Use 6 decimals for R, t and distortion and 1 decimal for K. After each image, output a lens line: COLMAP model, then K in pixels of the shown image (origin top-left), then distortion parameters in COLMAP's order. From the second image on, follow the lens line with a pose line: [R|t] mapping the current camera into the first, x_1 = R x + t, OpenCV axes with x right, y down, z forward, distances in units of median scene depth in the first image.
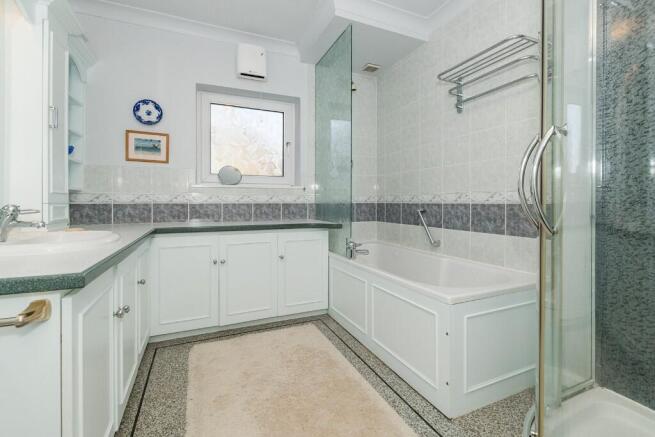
lens RADIAL K [[288.8, 0, 330.7], [0, 288.8, 203.8], [0, 0, 1]] dist [-0.000589, -0.000047]
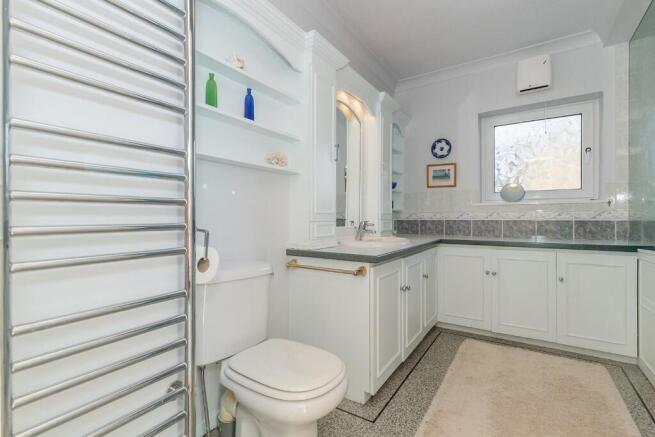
lens RADIAL K [[295.3, 0, 327.5], [0, 295.3, 218.5], [0, 0, 1]] dist [0.000334, 0.000164]
pose [[0.521259, -0.000989, -0.853398, 0.217966], [-0.005037, 0.999978, -0.004235, 0.000291], [0.853383, 0.006506, 0.521243, -0.105886]]
